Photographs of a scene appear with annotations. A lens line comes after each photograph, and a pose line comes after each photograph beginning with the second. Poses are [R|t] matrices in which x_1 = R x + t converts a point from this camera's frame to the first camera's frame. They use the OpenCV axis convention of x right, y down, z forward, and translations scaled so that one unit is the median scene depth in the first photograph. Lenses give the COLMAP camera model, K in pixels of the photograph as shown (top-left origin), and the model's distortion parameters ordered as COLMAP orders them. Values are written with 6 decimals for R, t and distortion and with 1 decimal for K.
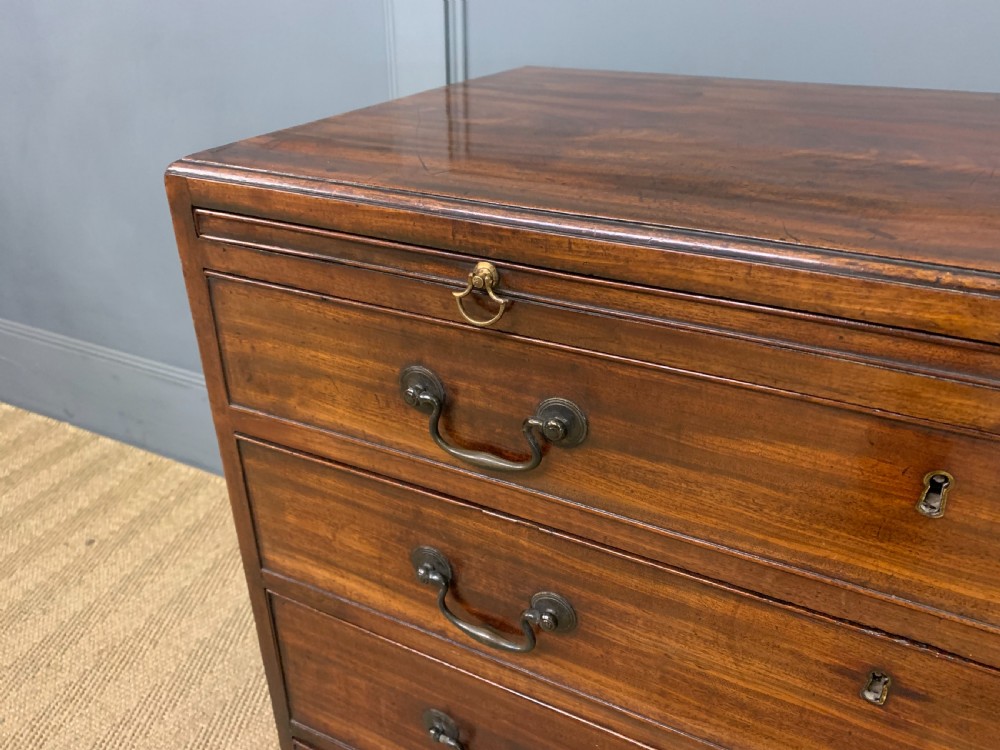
lens RADIAL K [[770.9, 0, 494.4], [0, 770.9, 368.2], [0, 0, 1]] dist [0.027049, -0.011418]
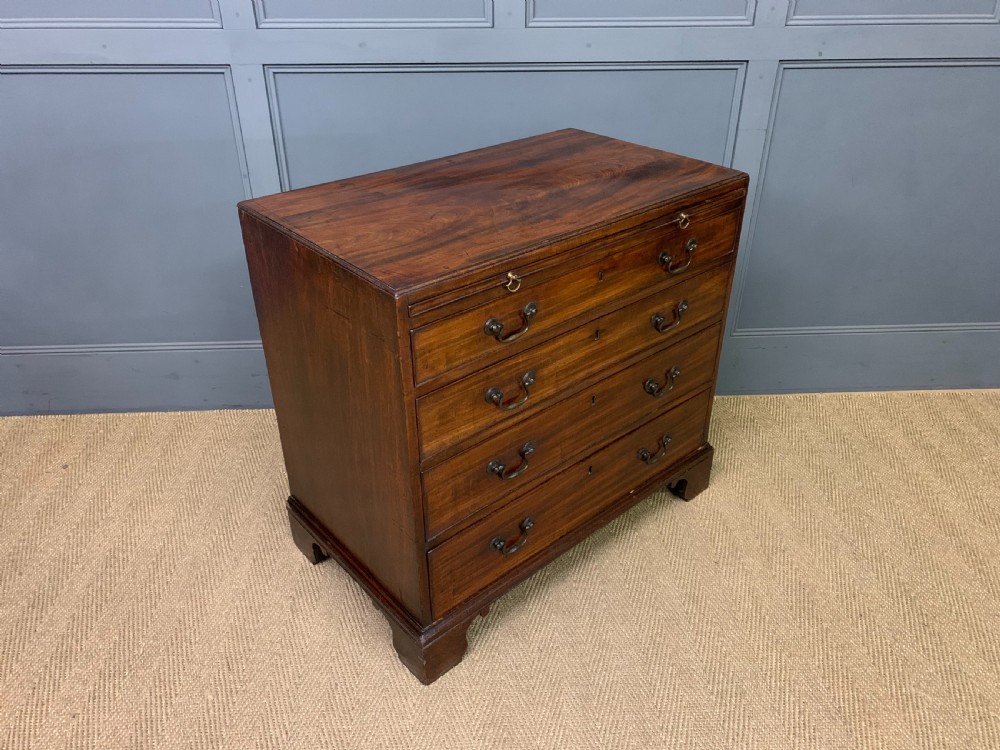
lens RADIAL K [[770.9, 0, 503.9], [0, 770.9, 364.3], [0, 0, 1]] dist [0.027049, -0.011418]
pose [[0.868868, -0.248793, 0.427985, -1.186389], [0.228435, 0.968488, 0.099240, 0.248903], [-0.439189, 0.011540, 0.898321, -2.218270]]
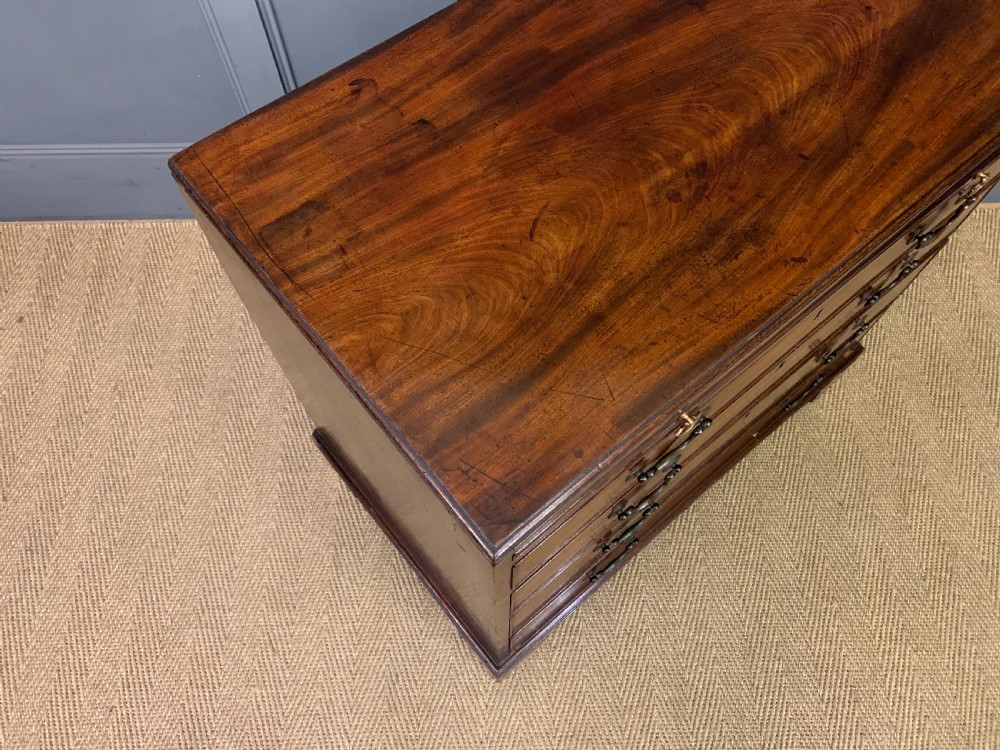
lens RADIAL K [[770.9, 0, 503.3], [0, 770.9, 365.9], [0, 0, 1]] dist [0.027049, -0.011418]
pose [[0.881544, -0.418724, 0.218060, -0.515023], [0.212640, 0.764552, 0.608477, -0.873714], [-0.421503, -0.490031, 0.763024, -0.722637]]
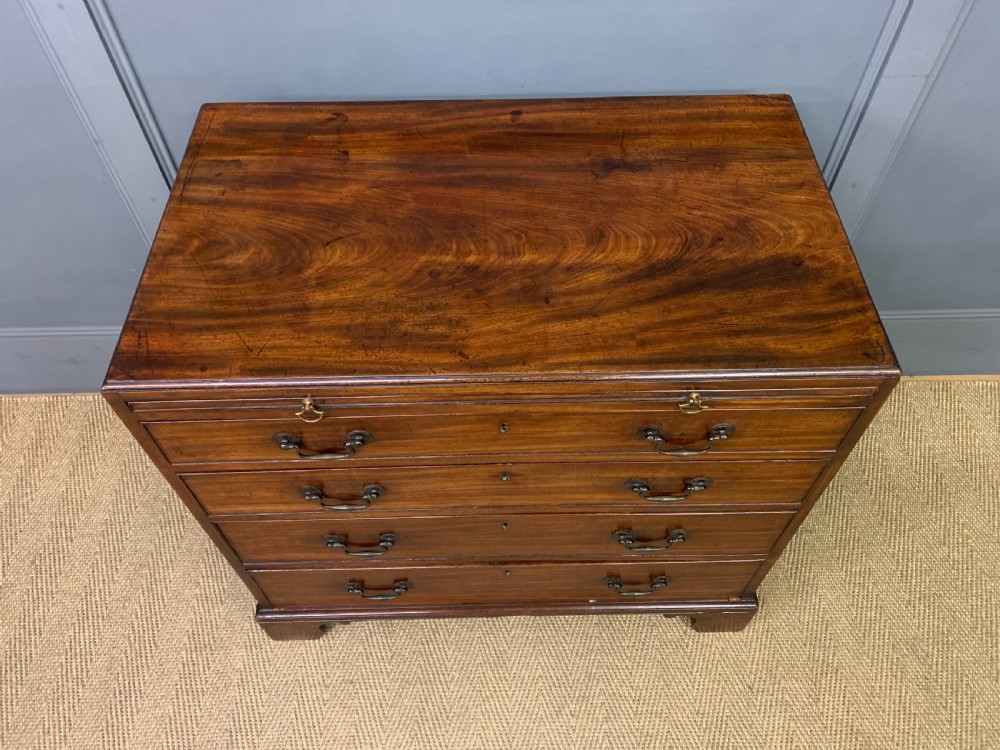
lens RADIAL K [[770.9, 0, 503.0], [0, 770.9, 366.7], [0, 0, 1]] dist [0.027049, -0.011418]
pose [[0.885049, -0.375246, 0.275461, -0.078835], [0.219116, 0.857930, 0.464699, -0.989518], [-0.410702, -0.350923, 0.841532, -0.928116]]
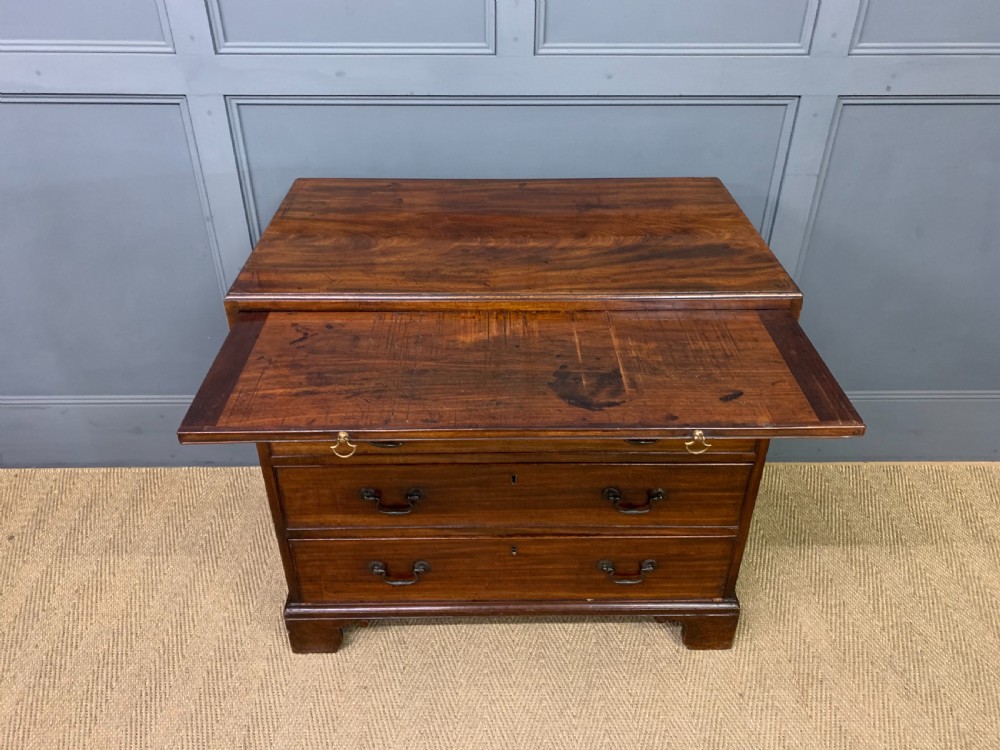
lens RADIAL K [[770.9, 0, 501.4], [0, 770.9, 364.2], [0, 0, 1]] dist [0.027049, -0.011418]
pose [[0.886776, -0.247359, 0.390439, -0.695966], [0.209391, 0.968082, 0.137744, -0.222888], [-0.412049, -0.040393, 0.910266, -1.724800]]
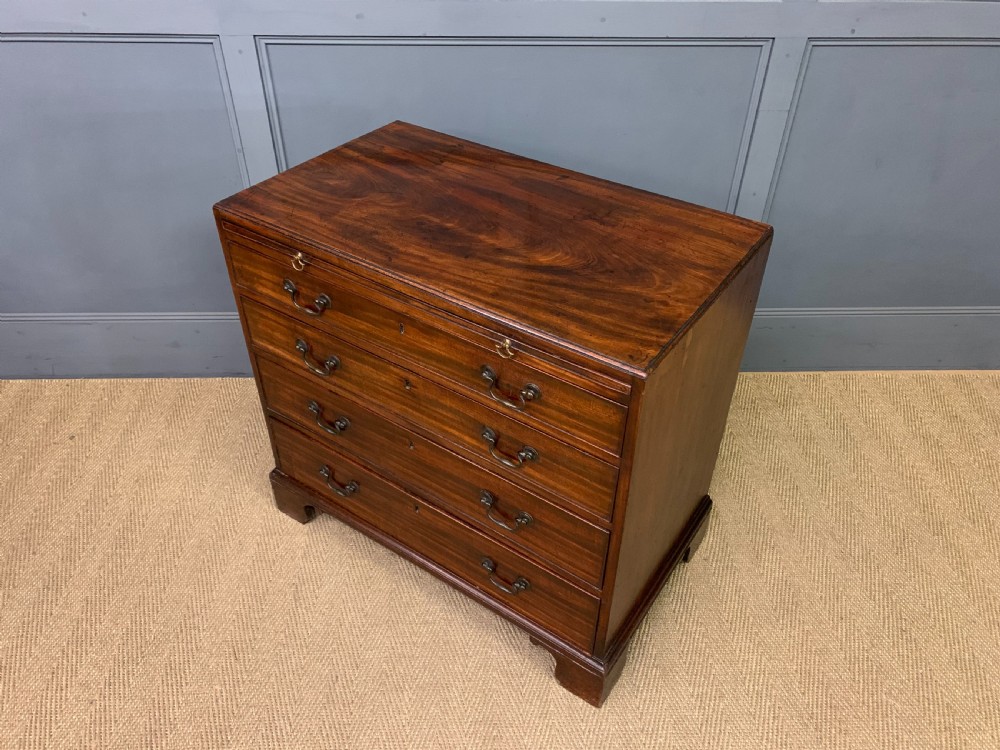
lens RADIAL K [[770.9, 0, 503.7], [0, 770.9, 375.7], [0, 0, 1]] dist [0.027049, -0.011418]
pose [[0.879606, -0.289651, 0.377353, -0.992156], [0.208457, 0.947733, 0.241554, -0.248049], [-0.427596, -0.133810, 0.894011, -2.181540]]
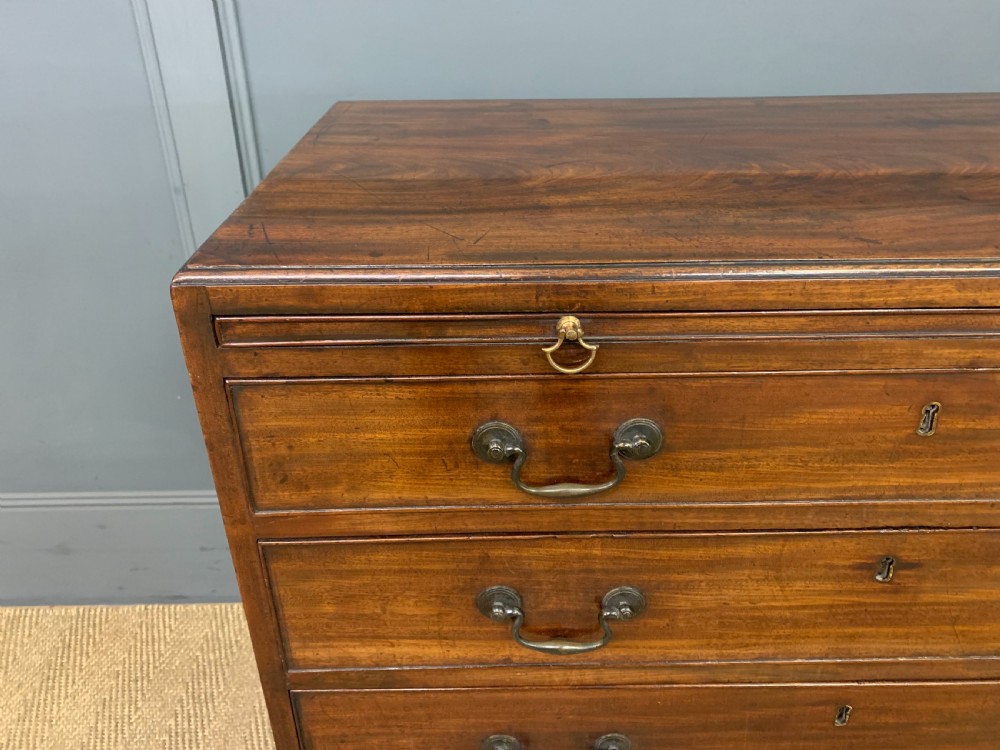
lens RADIAL K [[770.9, 0, 490.8], [0, 770.9, 363.5], [0, 0, 1]] dist [0.027049, -0.011418]
pose [[0.889824, -0.223769, 0.397670, -0.501536], [0.219950, 0.973910, 0.055860, -0.140525], [-0.399794, 0.037762, 0.915827, 0.033194]]
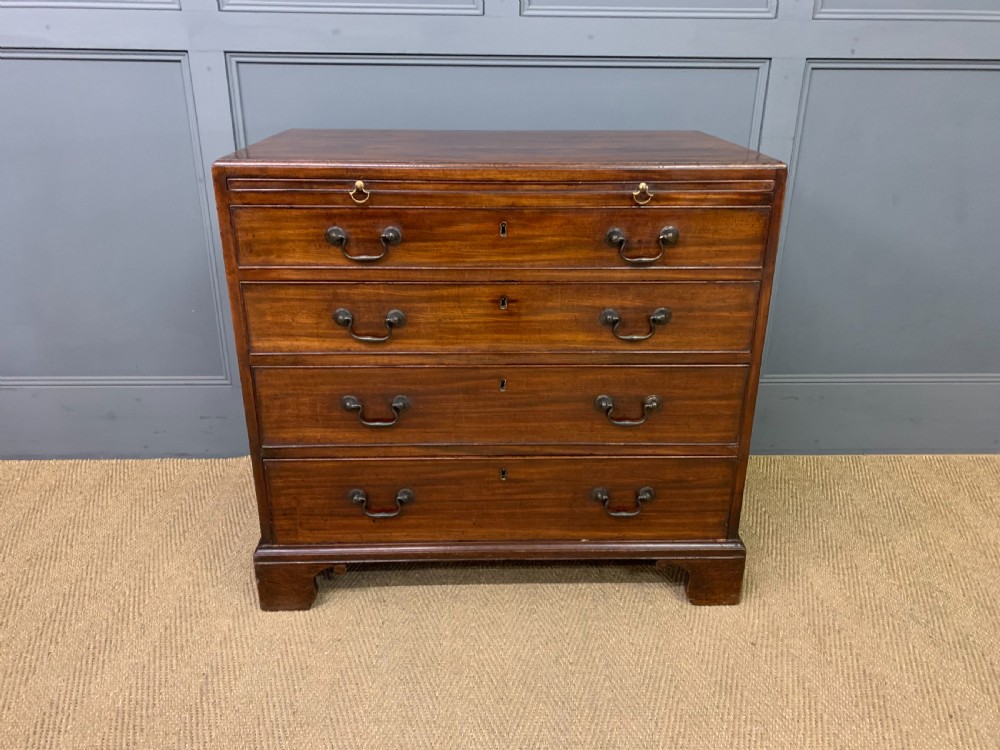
lens RADIAL K [[770.9, 0, 502.9], [0, 770.9, 364.5], [0, 0, 1]] dist [0.027049, -0.011418]
pose [[0.878961, -0.168805, 0.446018, -0.869191], [0.211854, 0.976119, -0.048065, 0.725201], [-0.427253, 0.136737, 0.893732, -1.614777]]
